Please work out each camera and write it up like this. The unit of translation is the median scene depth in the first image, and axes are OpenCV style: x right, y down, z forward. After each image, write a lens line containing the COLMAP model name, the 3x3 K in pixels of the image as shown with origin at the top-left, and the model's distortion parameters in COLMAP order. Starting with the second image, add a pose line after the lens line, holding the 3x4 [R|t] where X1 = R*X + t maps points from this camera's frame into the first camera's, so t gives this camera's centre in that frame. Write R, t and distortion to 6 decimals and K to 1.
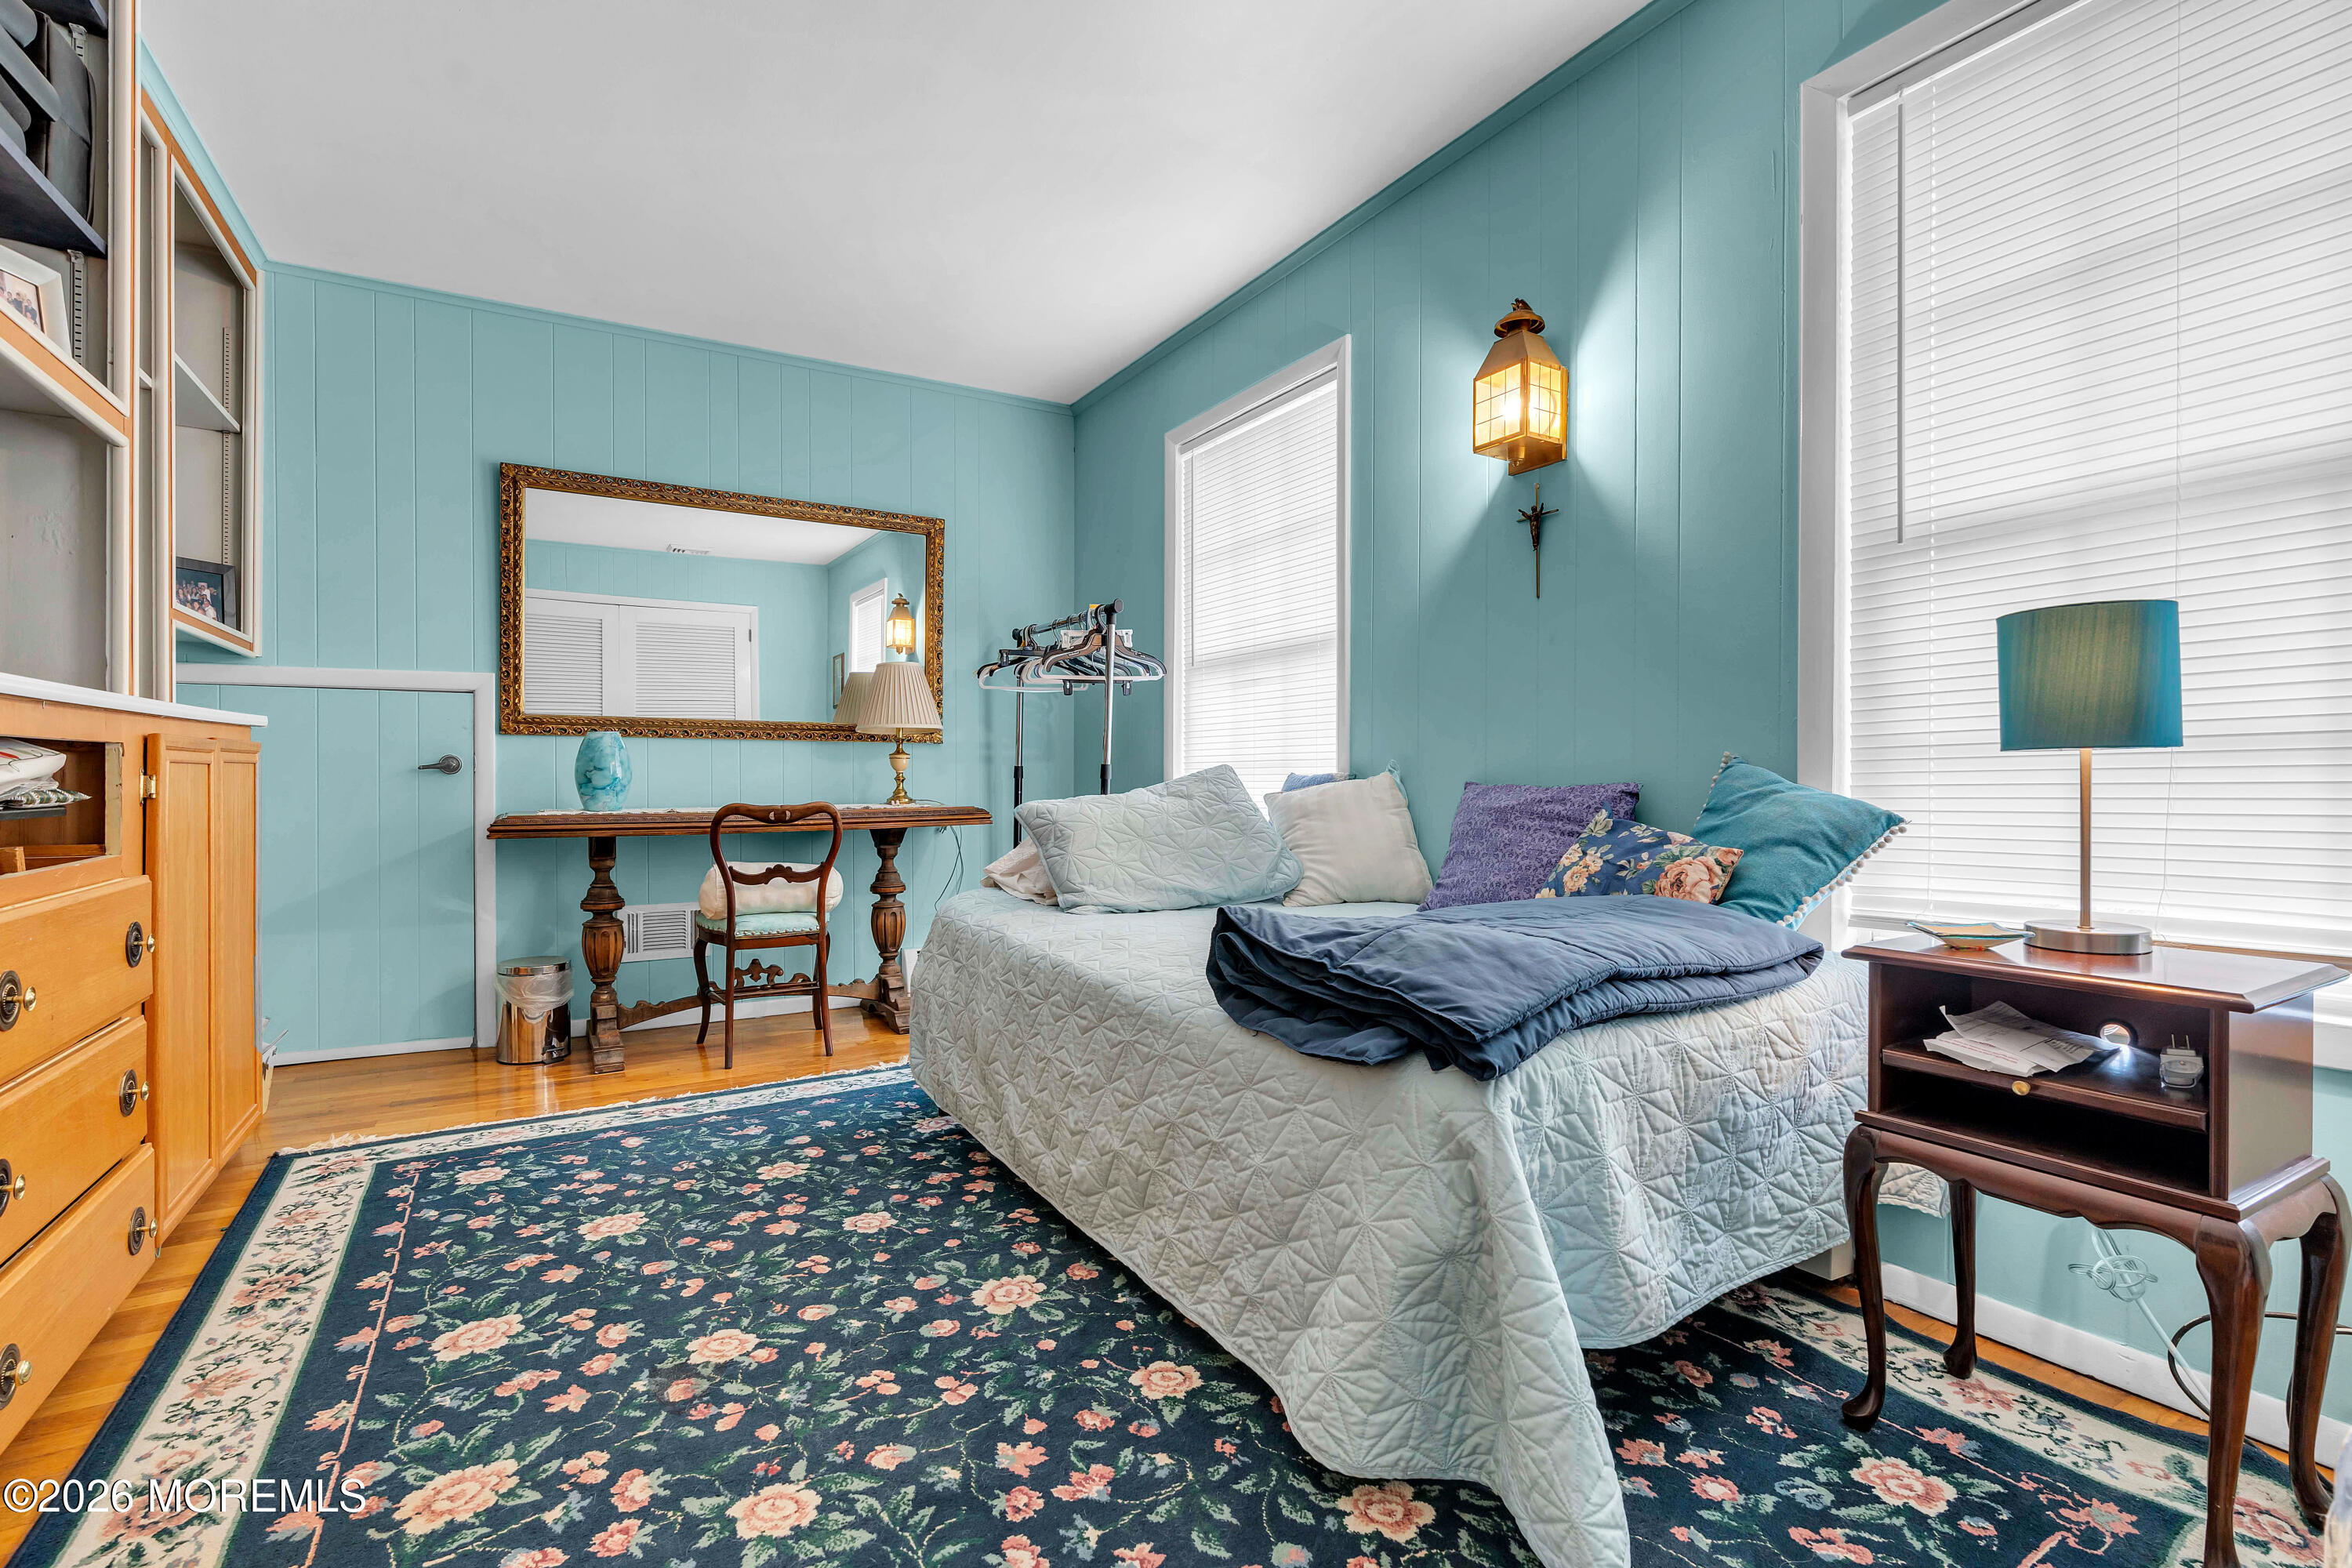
lens RADIAL K [[1055.9, 0, 1176.0], [0, 1055.9, 784.0], [0, 0, 1]] dist [-0.005773, 0.000656]
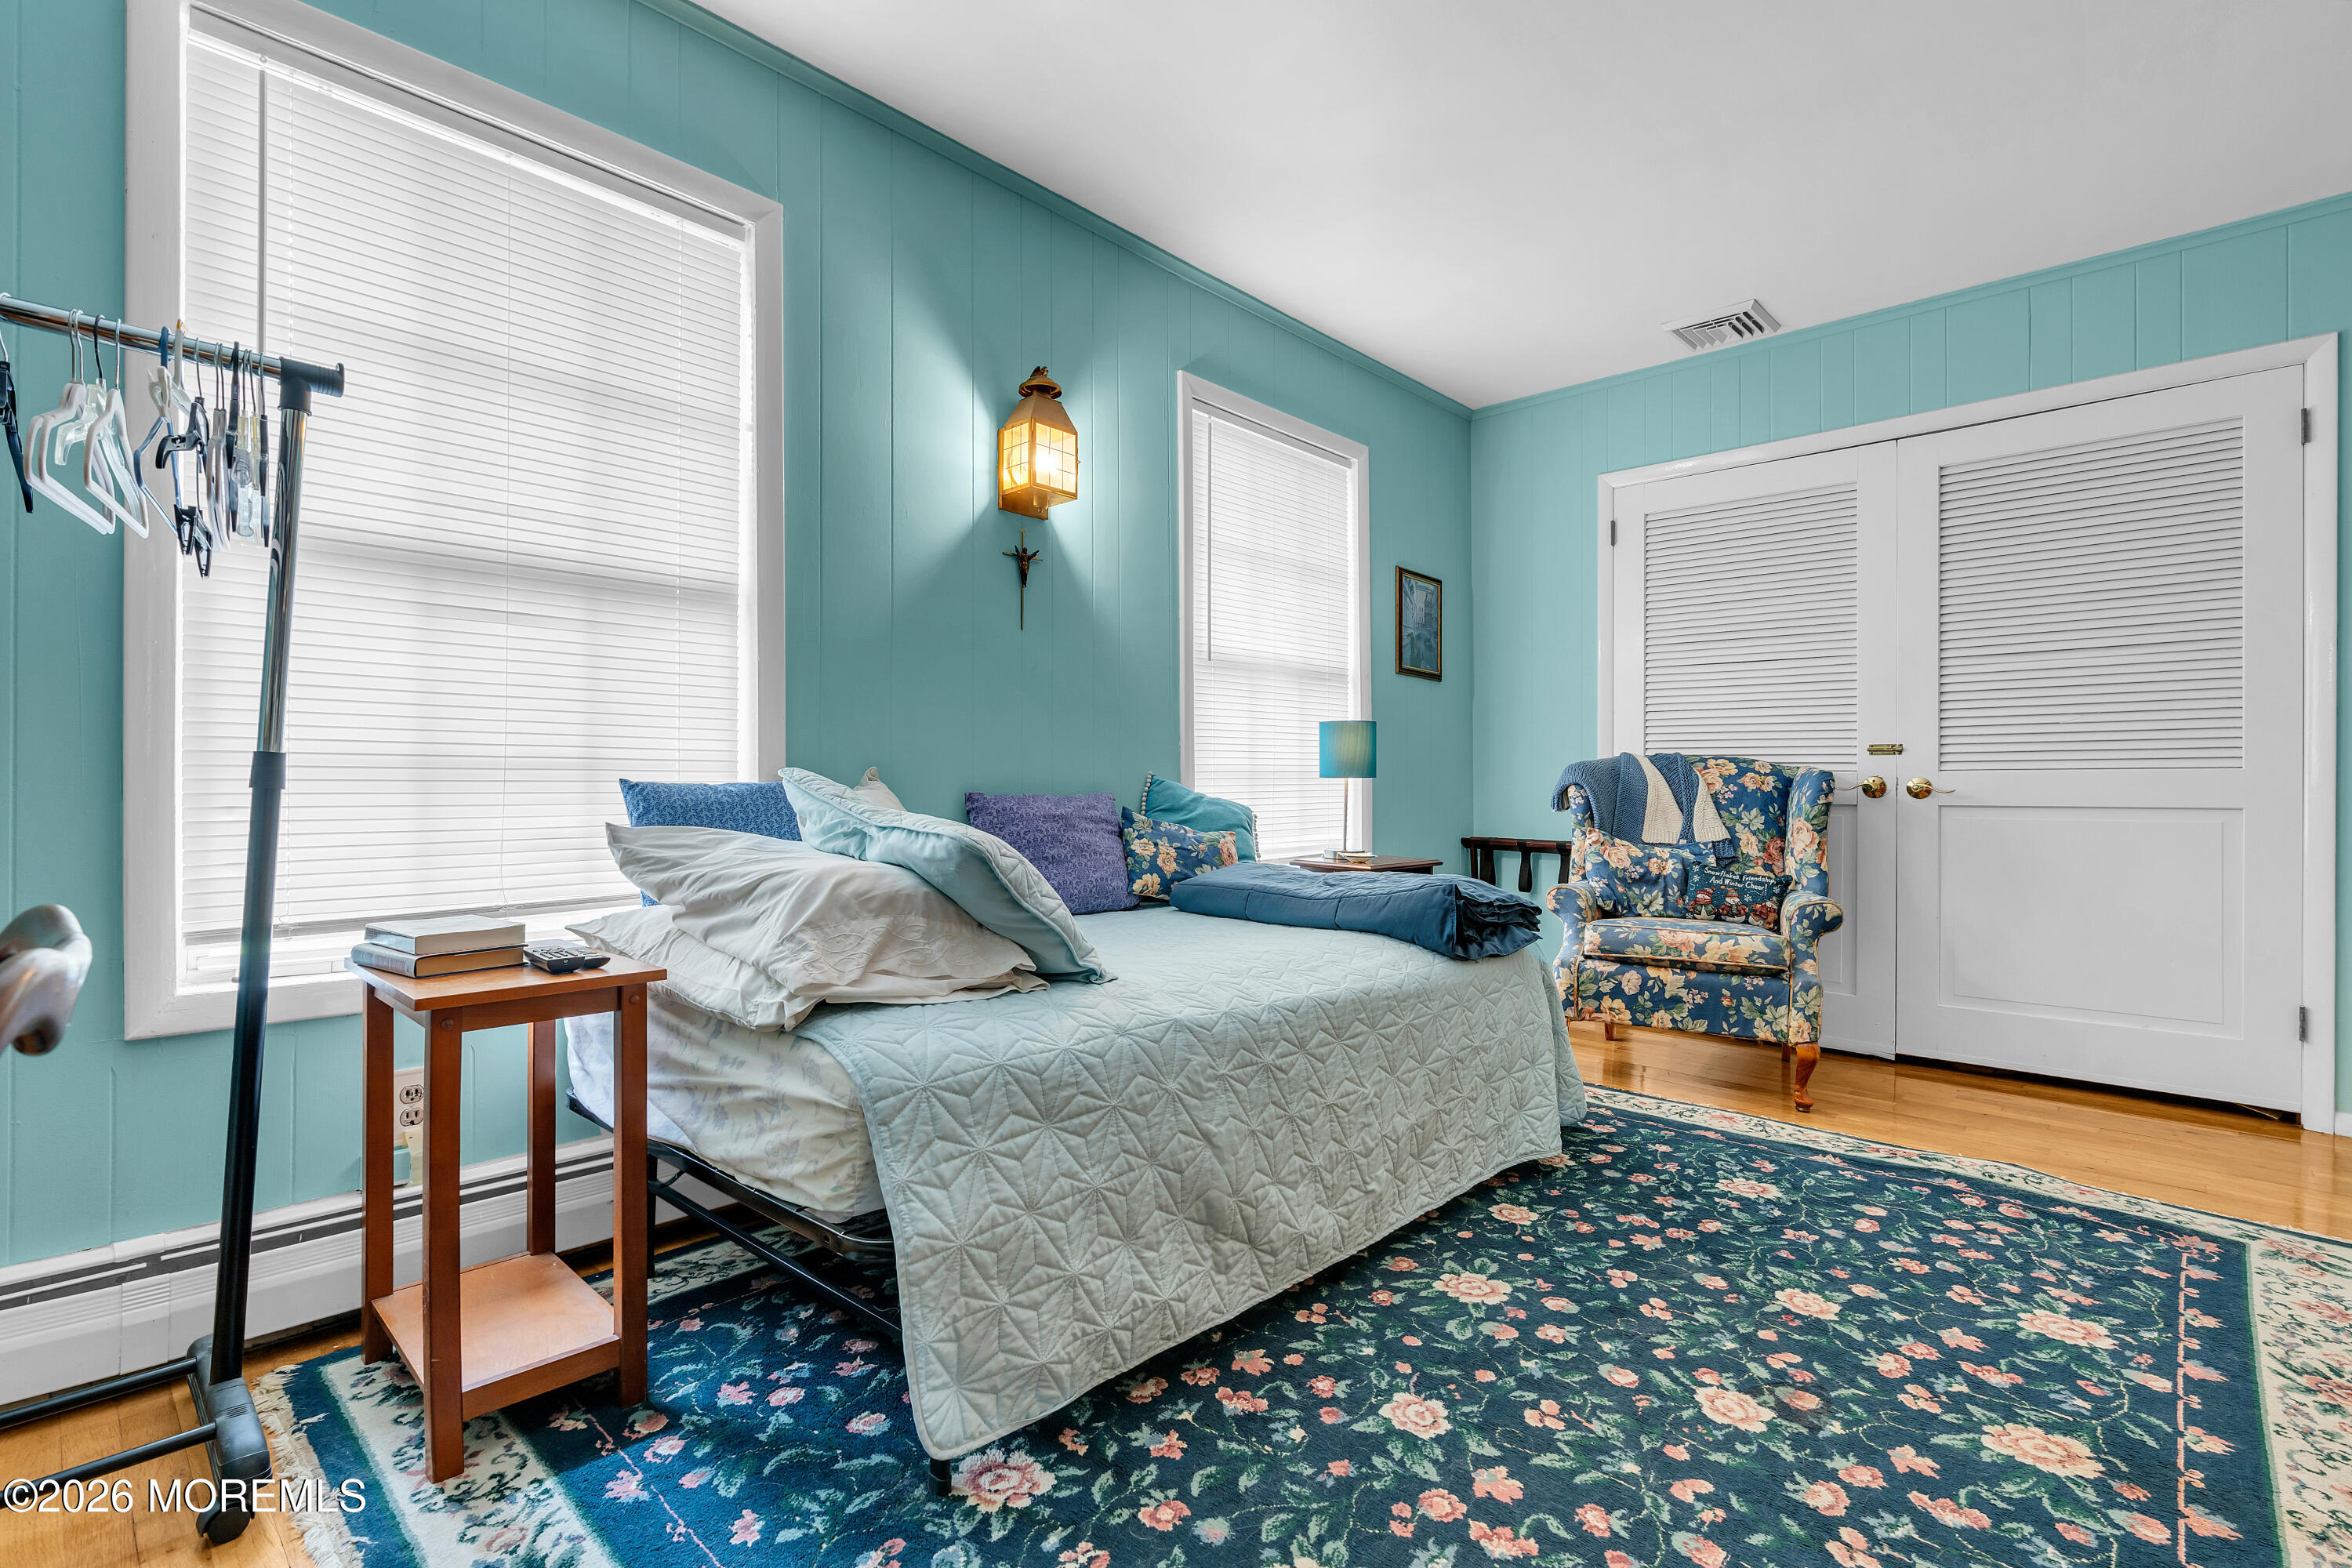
lens RADIAL K [[1055.9, 0, 1176.0], [0, 1055.9, 784.0], [0, 0, 1]] dist [-0.005773, 0.000656]
pose [[-0.267026, 0.005195, 0.963675, -1.200808], [0.001077, 0.999986, -0.005092, -0.008592], [-0.963689, -0.000322, -0.267028, 1.729454]]
